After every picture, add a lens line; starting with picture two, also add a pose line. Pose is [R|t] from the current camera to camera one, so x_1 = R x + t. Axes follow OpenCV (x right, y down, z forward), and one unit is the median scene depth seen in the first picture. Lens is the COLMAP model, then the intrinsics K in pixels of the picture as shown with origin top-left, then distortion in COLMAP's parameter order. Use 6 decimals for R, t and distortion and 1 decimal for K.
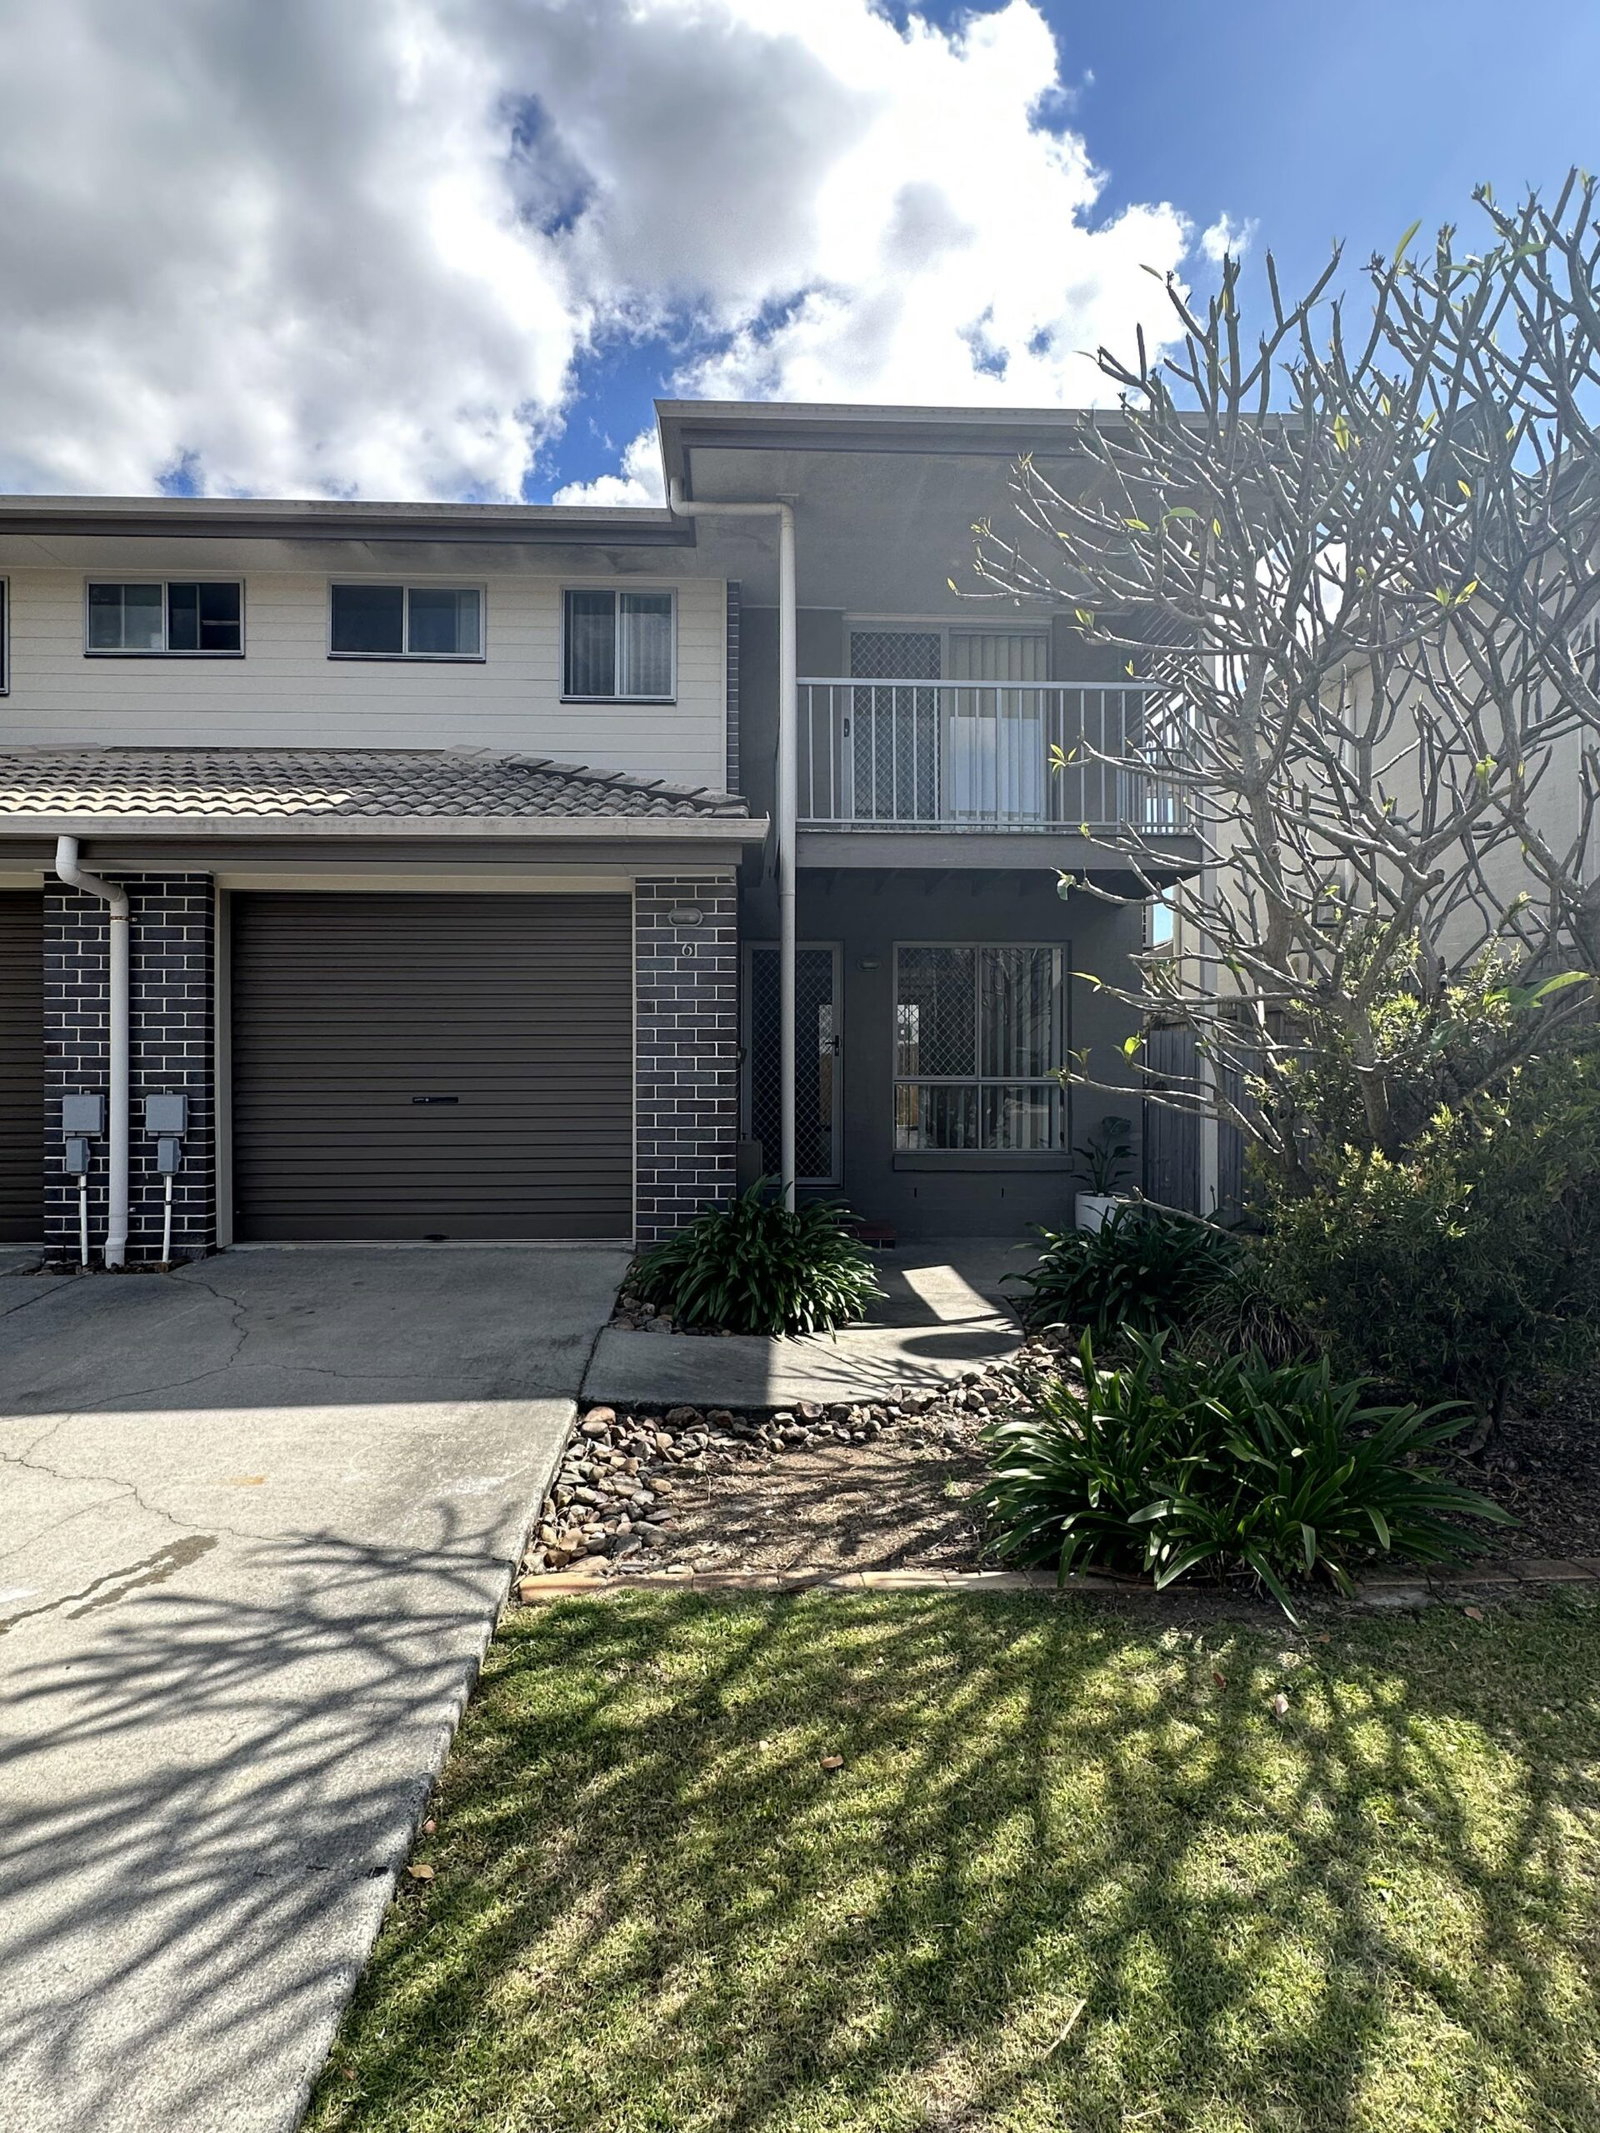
lens RADIAL K [[1114.1, 0, 791.9], [0, 1114.1, 1068.0], [0, 0, 1]] dist [-0.001945, -0.000069]
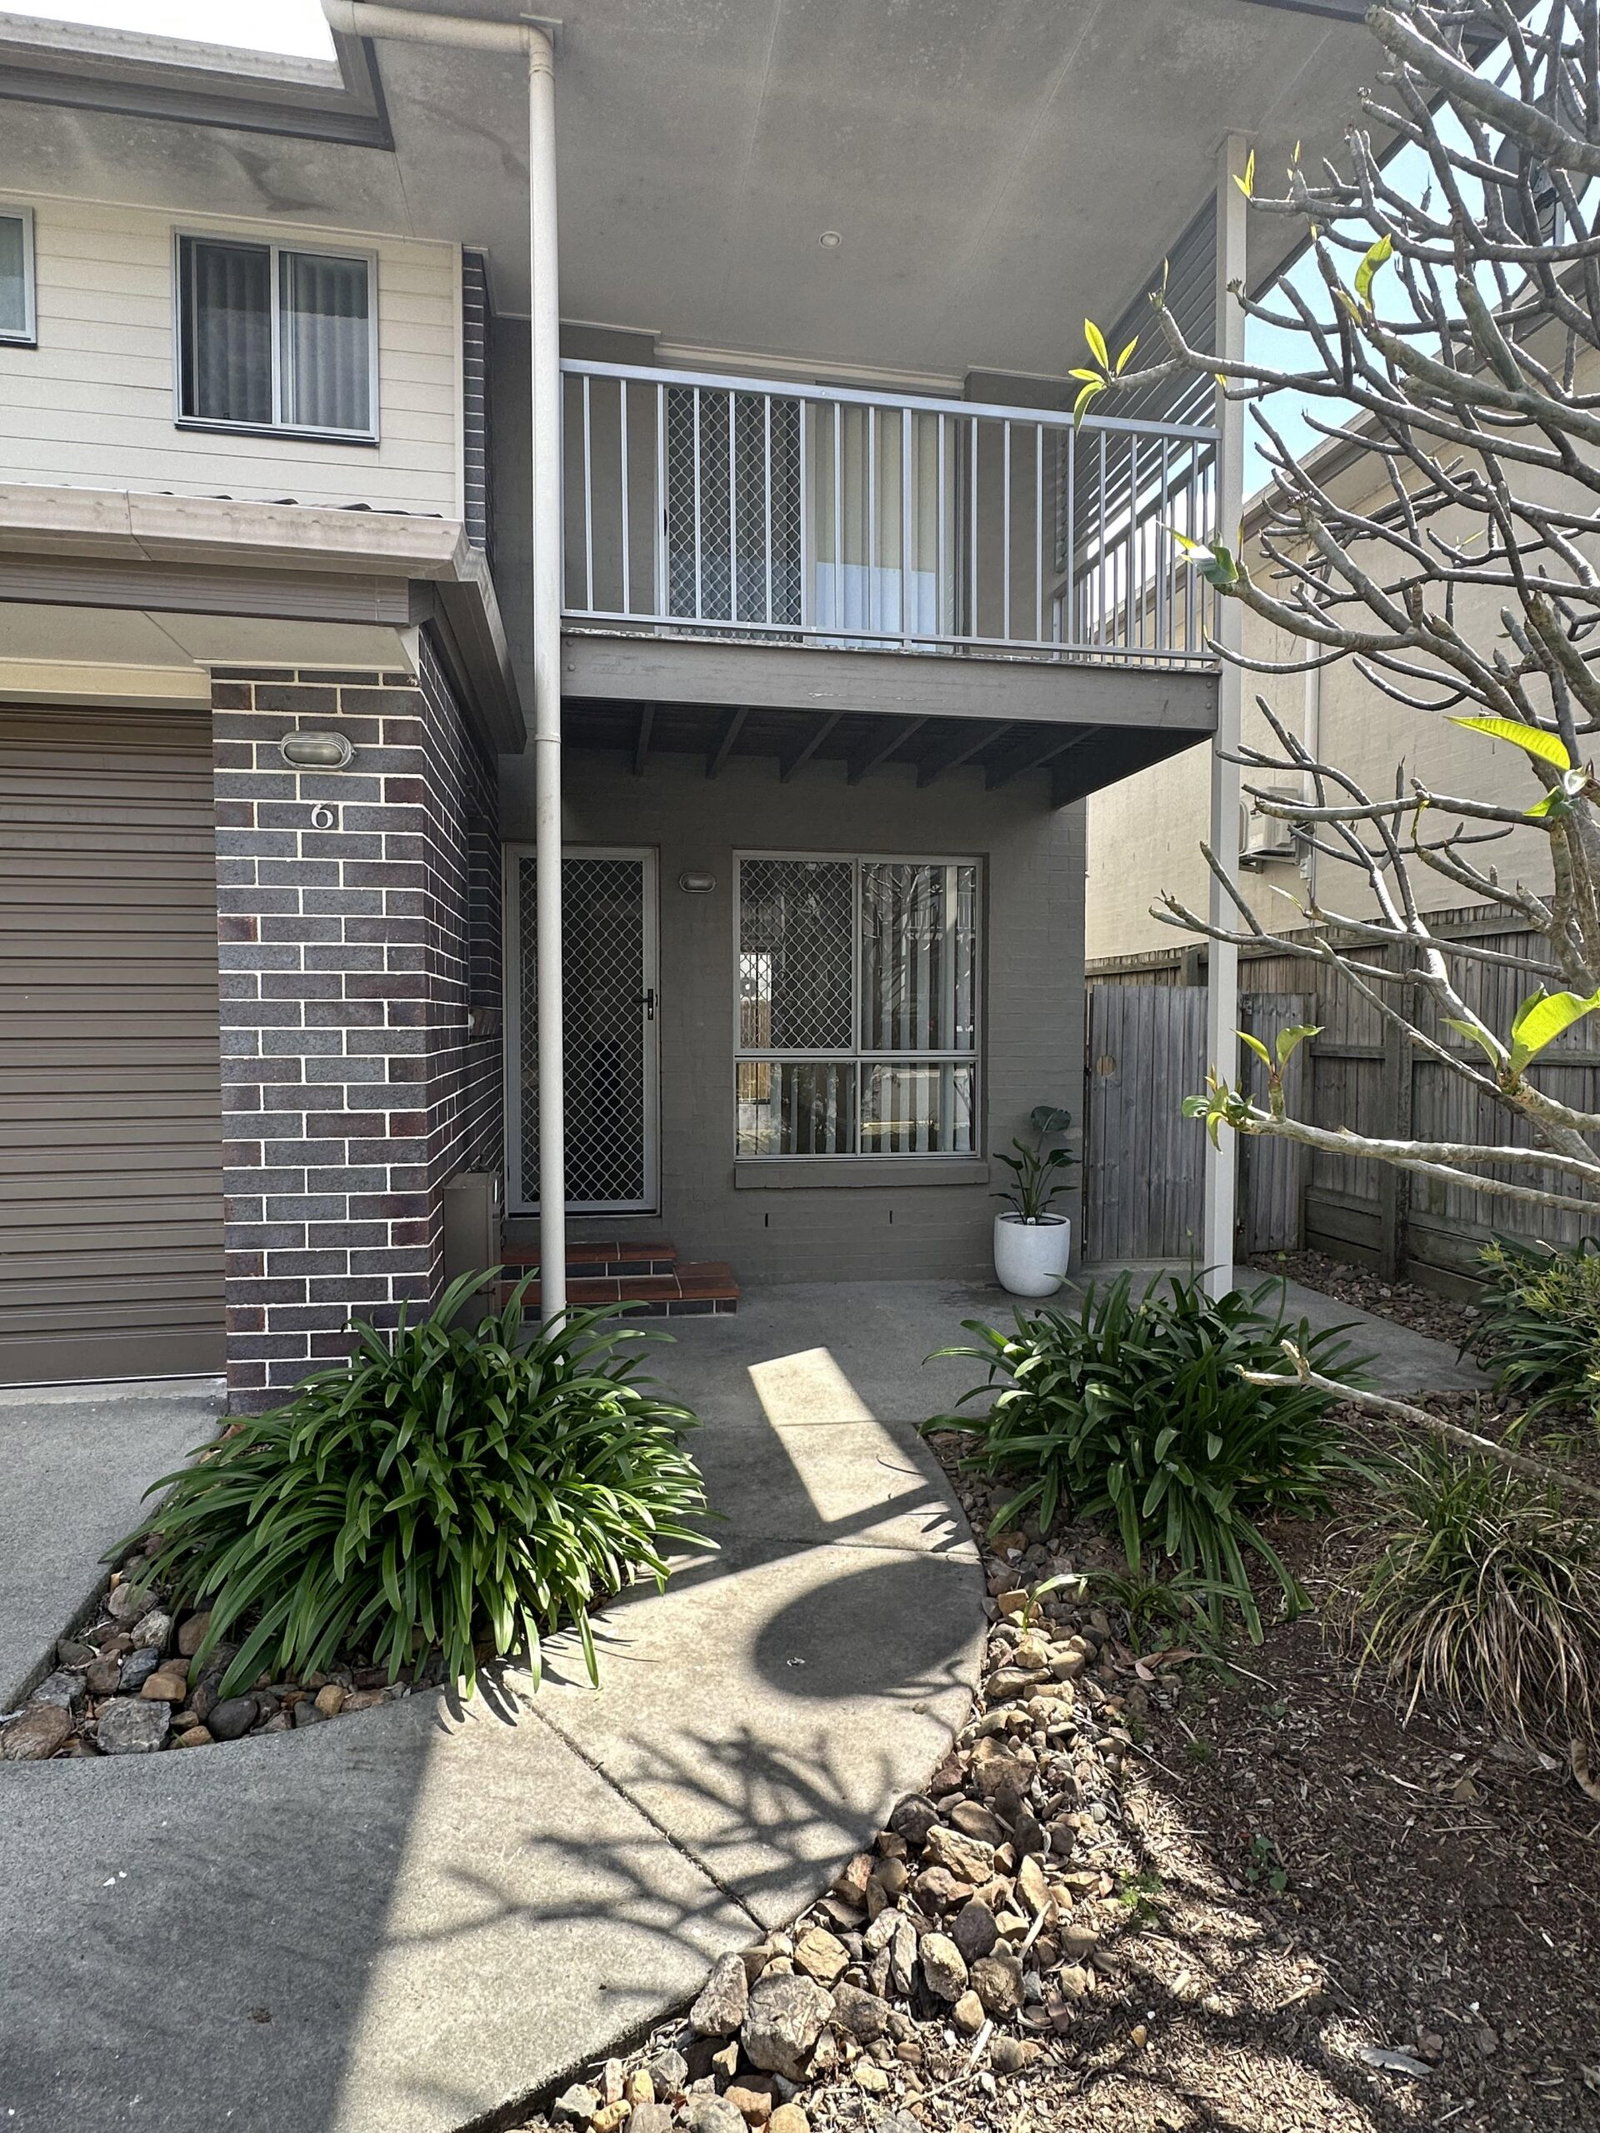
lens RADIAL K [[1114.1, 0, 798.9], [0, 1114.1, 1069.5], [0, 0, 1]] dist [-0.001945, -0.000069]
pose [[0.989636, -0.005712, 0.143483, 0.040375], [-0.000001, 0.999208, 0.039787, -0.009946], [-0.143596, -0.039375, 0.988853, 0.402876]]
